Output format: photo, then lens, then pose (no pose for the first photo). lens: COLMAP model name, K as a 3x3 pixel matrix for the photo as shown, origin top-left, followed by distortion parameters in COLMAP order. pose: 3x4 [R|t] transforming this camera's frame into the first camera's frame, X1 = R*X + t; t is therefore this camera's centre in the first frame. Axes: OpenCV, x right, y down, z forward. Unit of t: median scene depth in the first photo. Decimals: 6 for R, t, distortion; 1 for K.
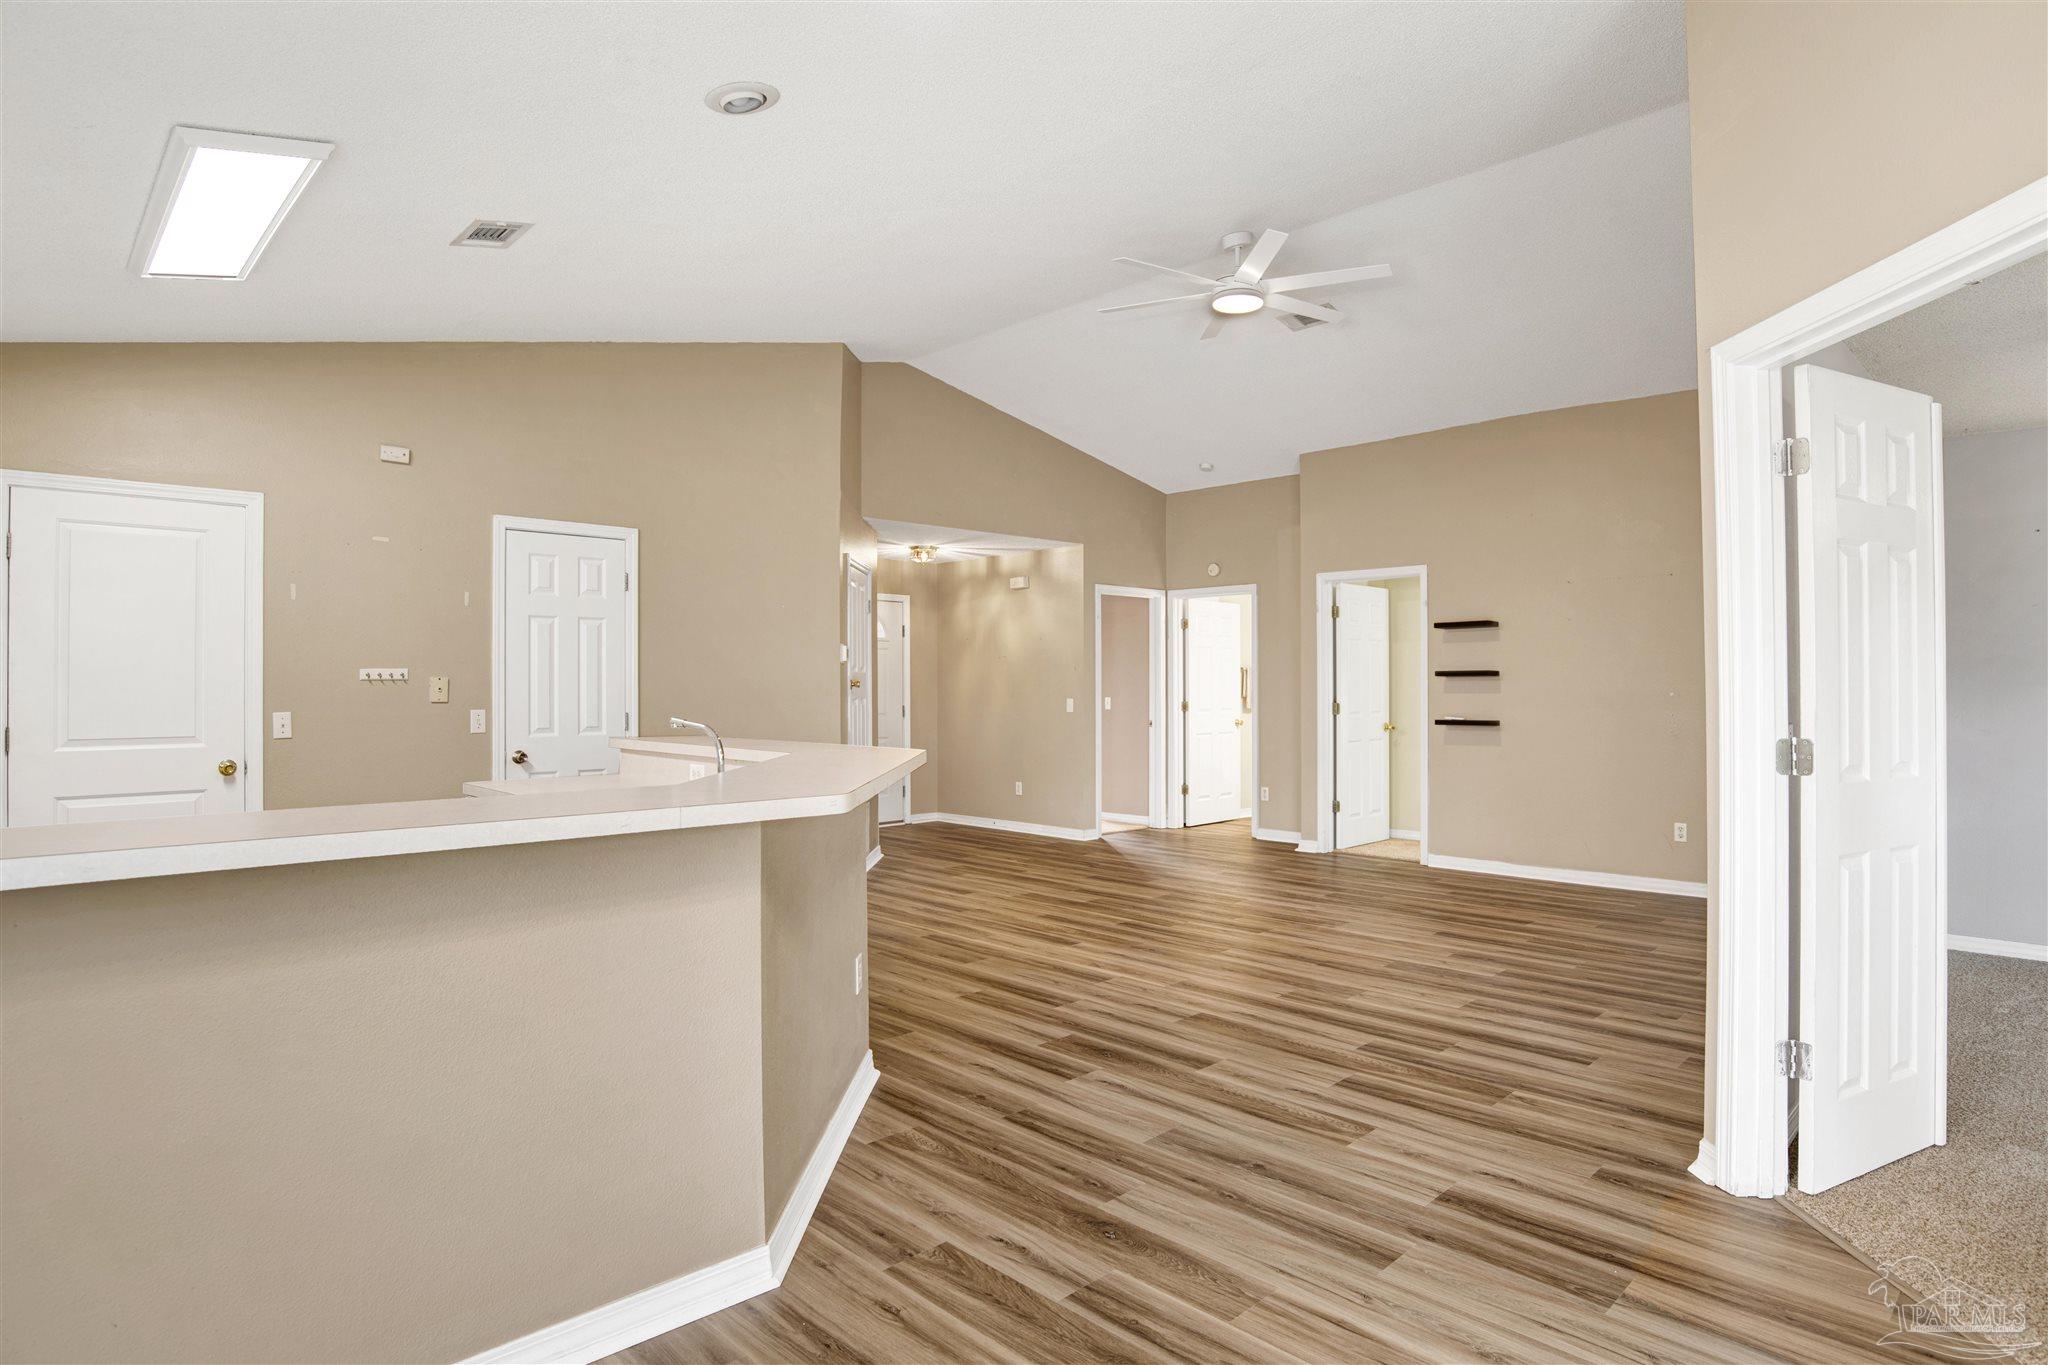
lens RADIAL K [[1071.9, 0, 1046.3], [0, 1071.9, 682.9], [0, 0, 1]] dist [-0.048368, 0.007288]
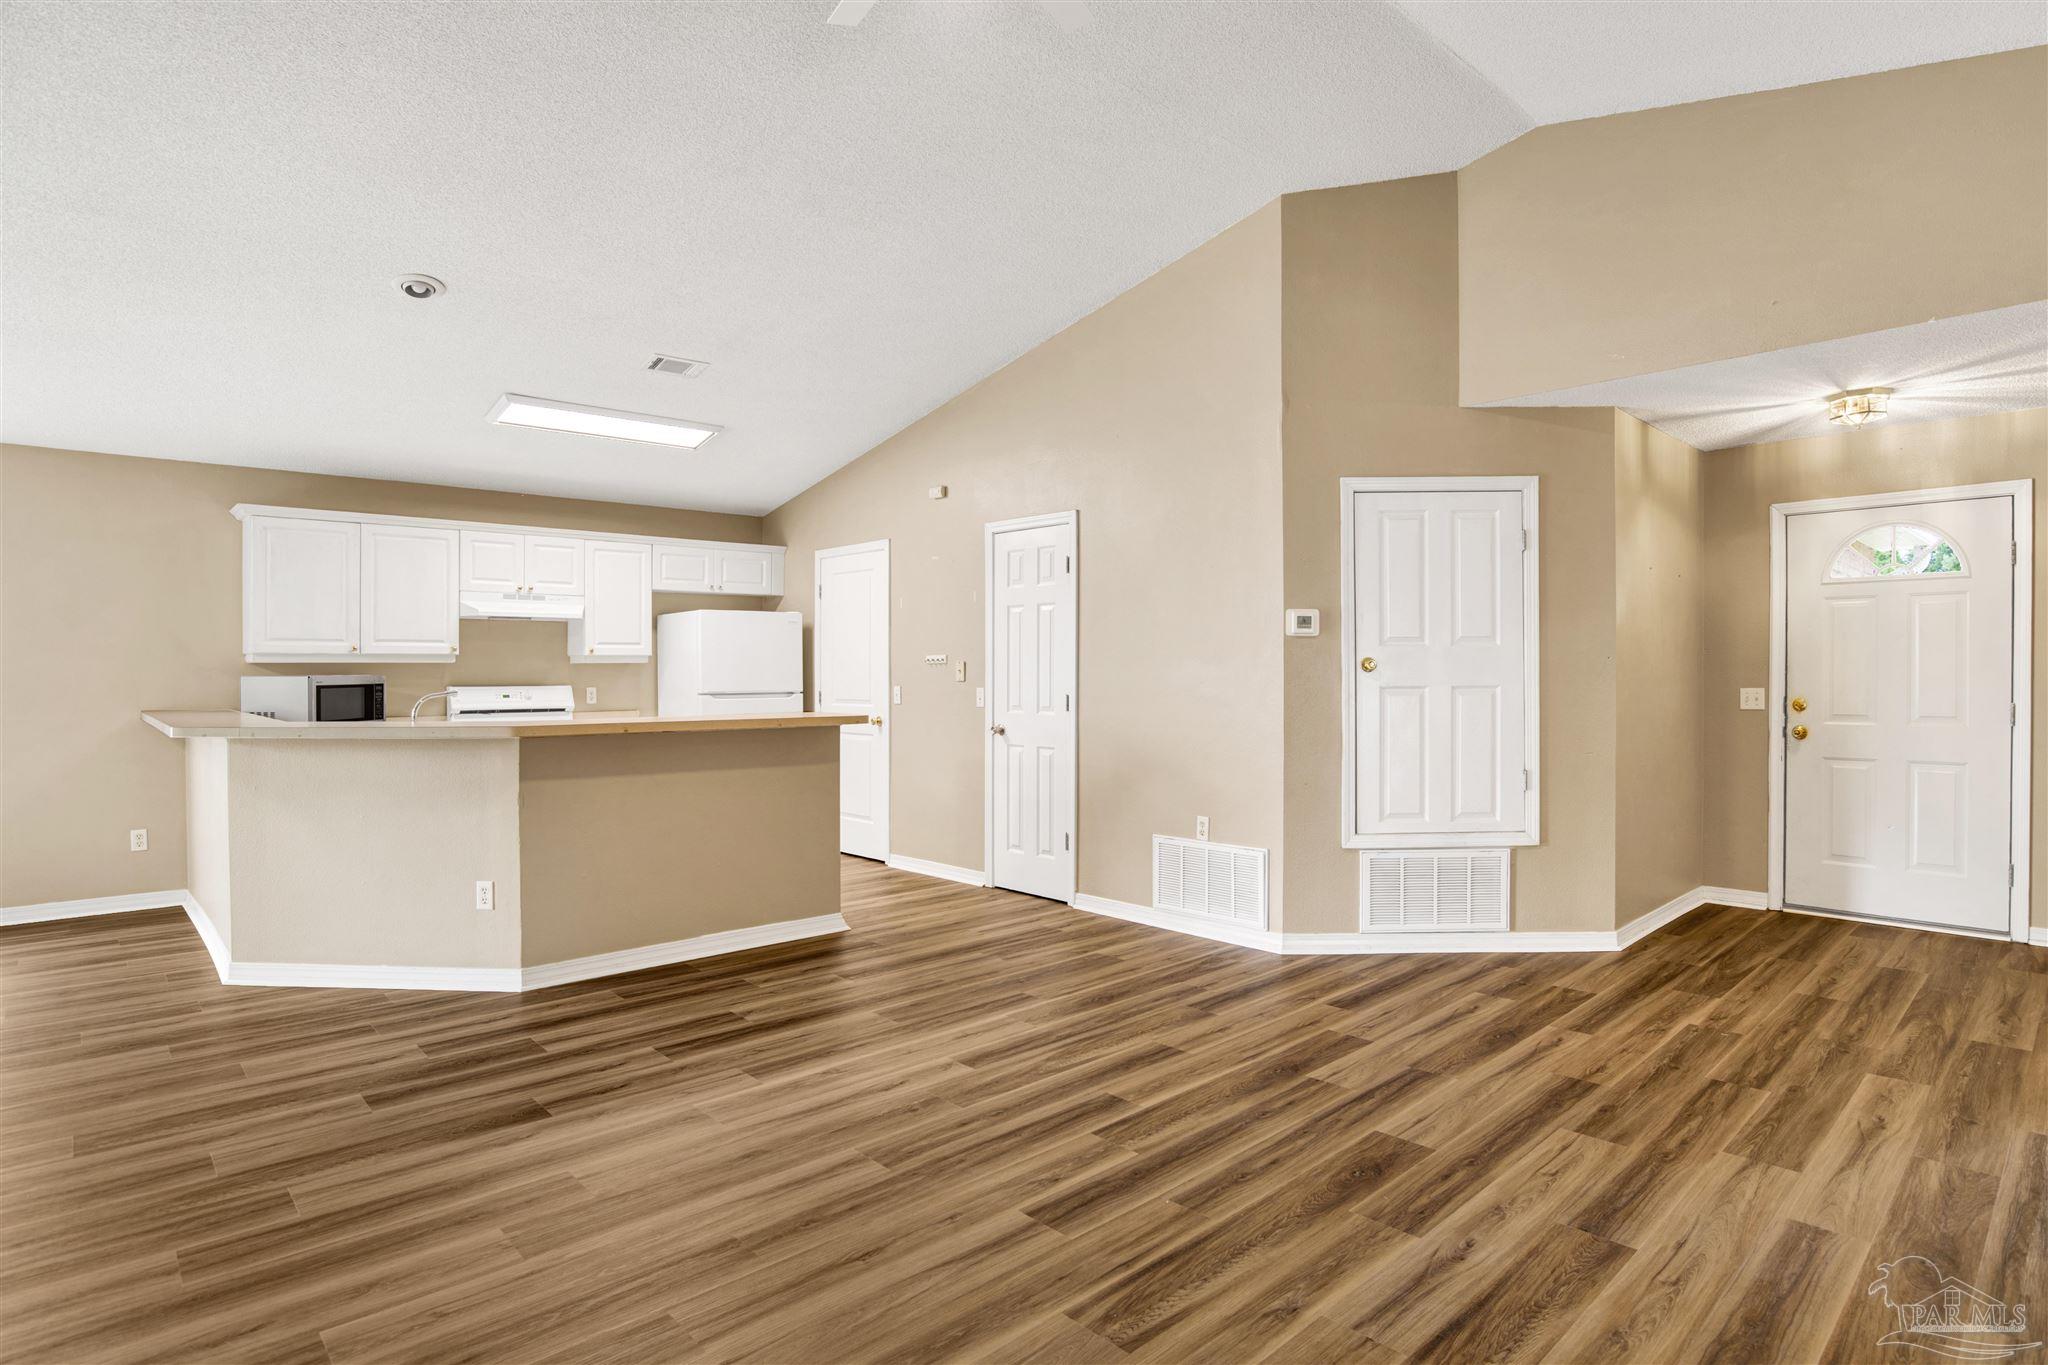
lens RADIAL K [[1071.9, 0, 1025.5], [0, 1071.9, 677.6], [0, 0, 1]] dist [-0.048368, 0.007288]
pose [[-0.019525, 0.016471, -0.999674, 0.862032], [0.009331, 0.999824, 0.016292, -0.002790], [0.999766, -0.009010, -0.019675, 1.344039]]
